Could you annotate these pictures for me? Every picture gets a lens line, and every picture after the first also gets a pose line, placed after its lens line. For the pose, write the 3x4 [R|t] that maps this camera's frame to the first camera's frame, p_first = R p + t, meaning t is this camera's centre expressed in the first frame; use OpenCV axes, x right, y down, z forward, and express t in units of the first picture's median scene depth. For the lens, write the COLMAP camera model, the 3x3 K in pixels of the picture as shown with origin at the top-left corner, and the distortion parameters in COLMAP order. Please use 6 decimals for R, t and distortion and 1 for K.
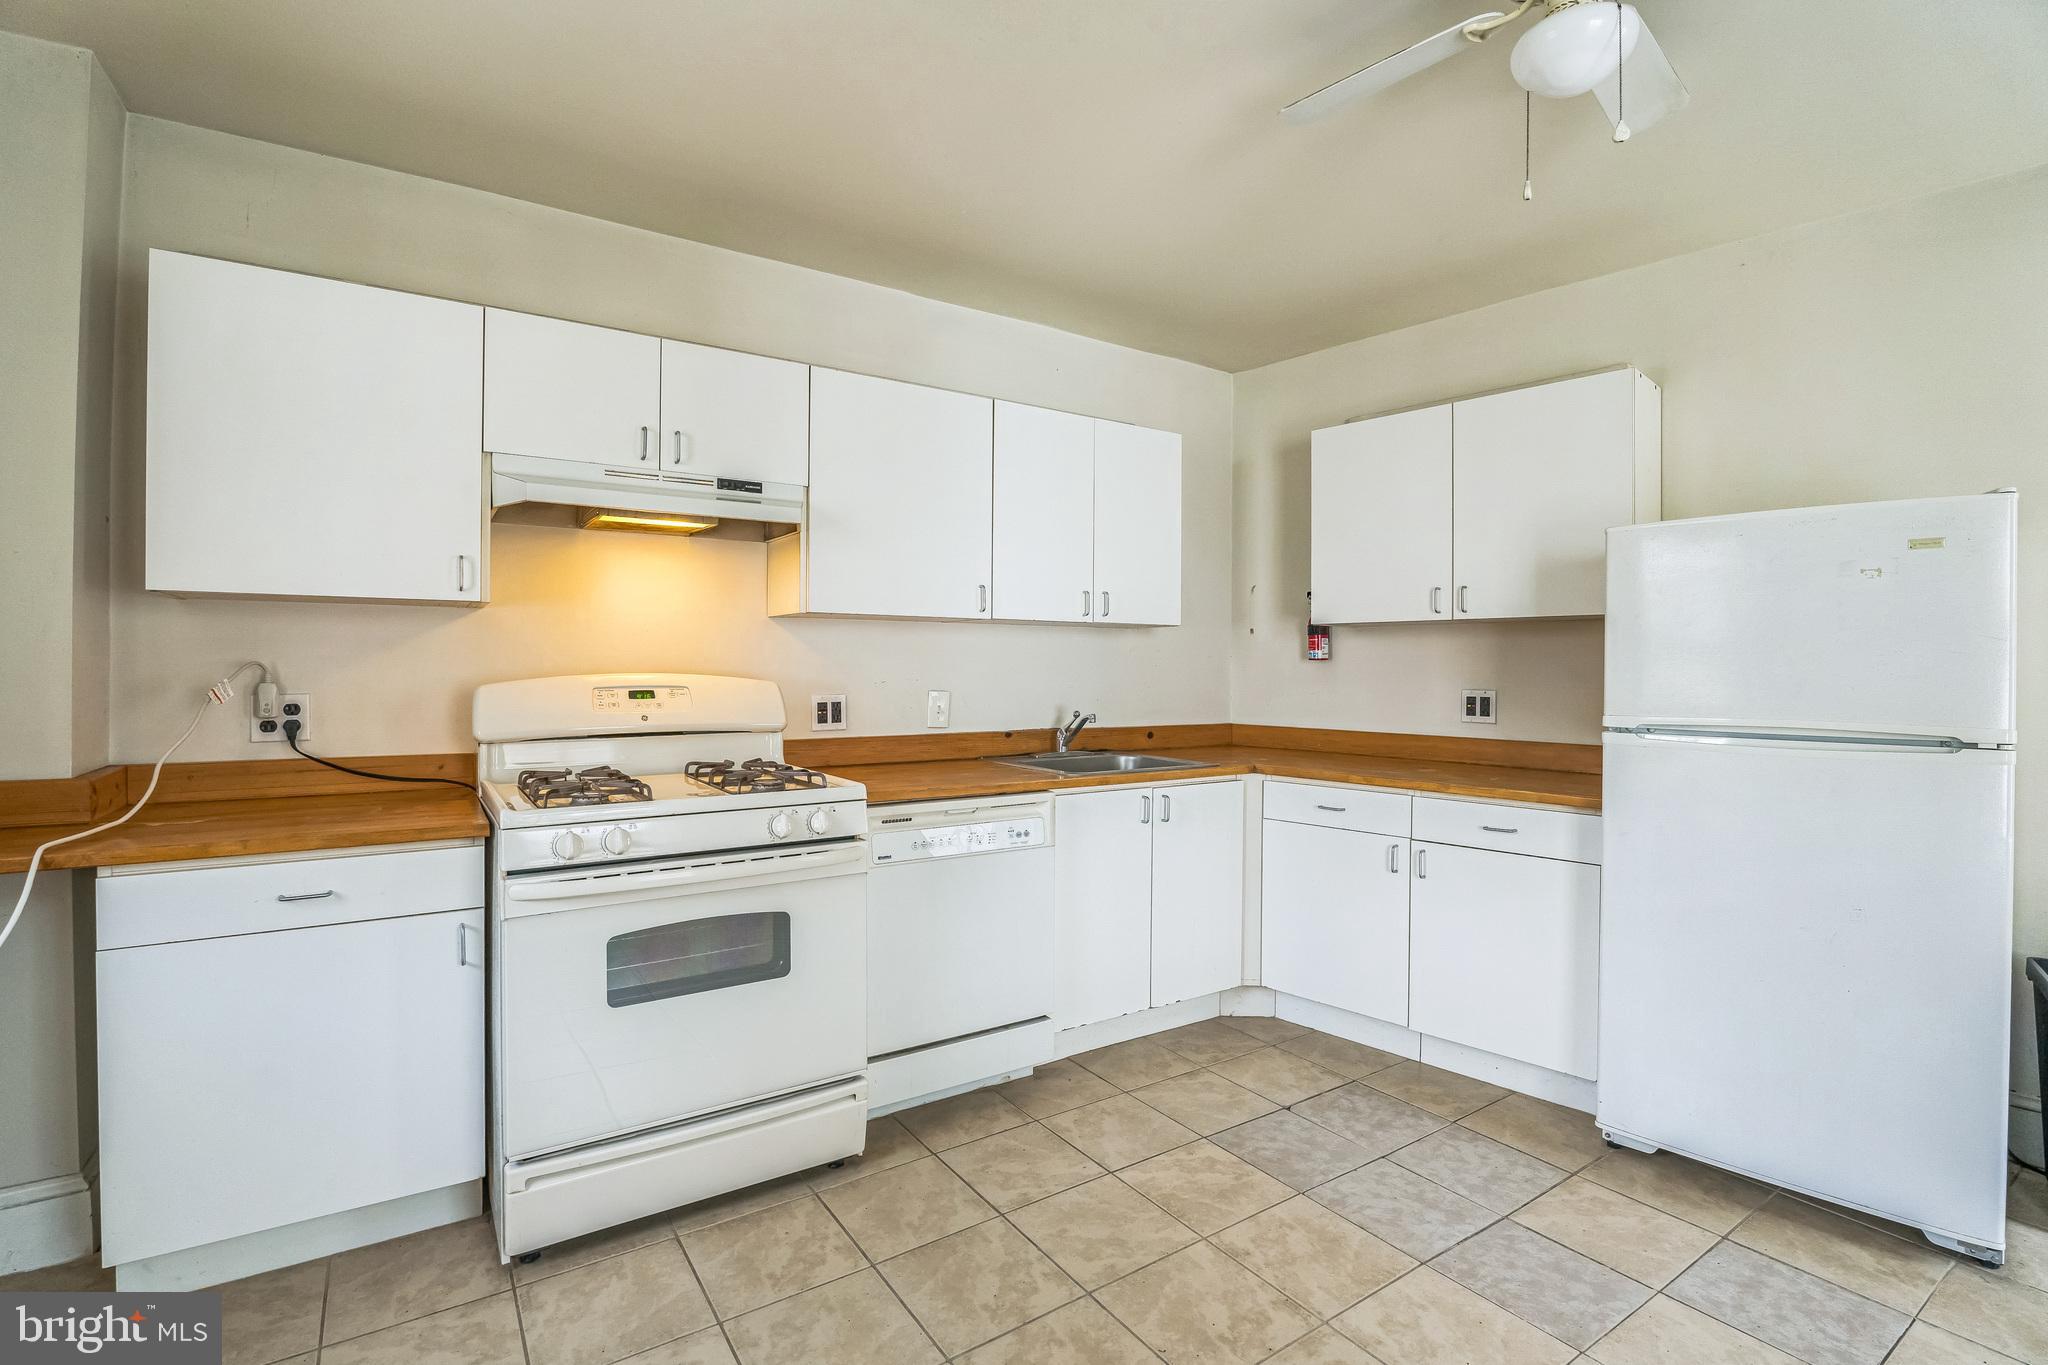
lens RADIAL K [[947.6, 0, 1013.9], [0, 947.6, 670.1], [0, 0, 1]] dist [-0.034039, 0.009899]
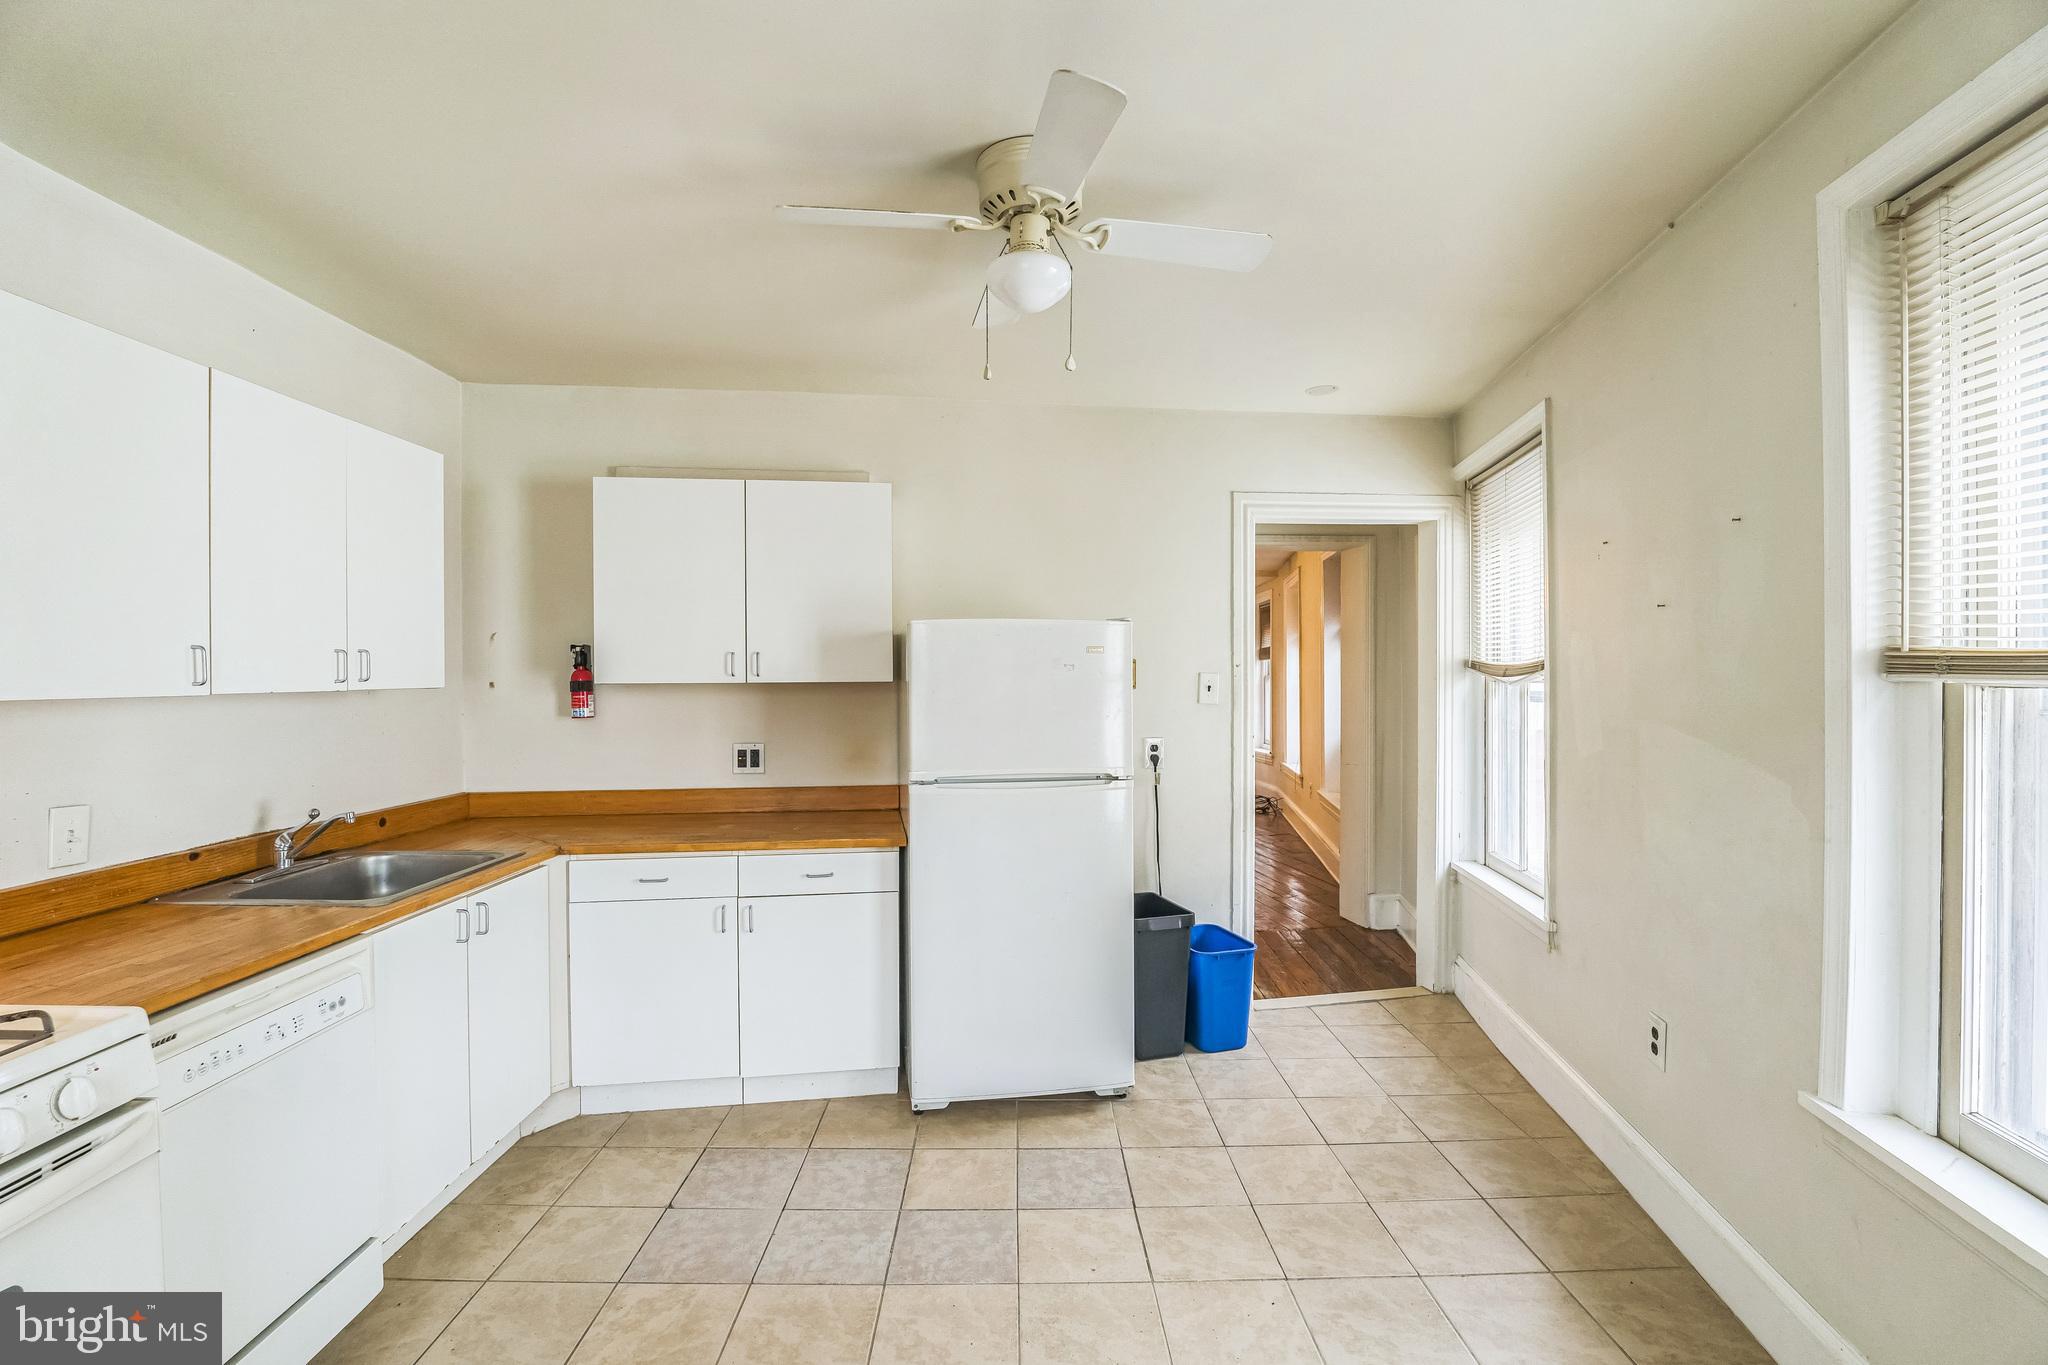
lens RADIAL K [[927.8, 0, 1024.0], [0, 927.8, 682.5], [0, 0, 1]] dist [-0.018238, 0.000000]
pose [[0.547919, -0.014489, 0.836406, -0.273524], [0.005133, 0.999889, 0.013959, -0.075595], [-0.836516, -0.003355, 0.547933, 0.174855]]
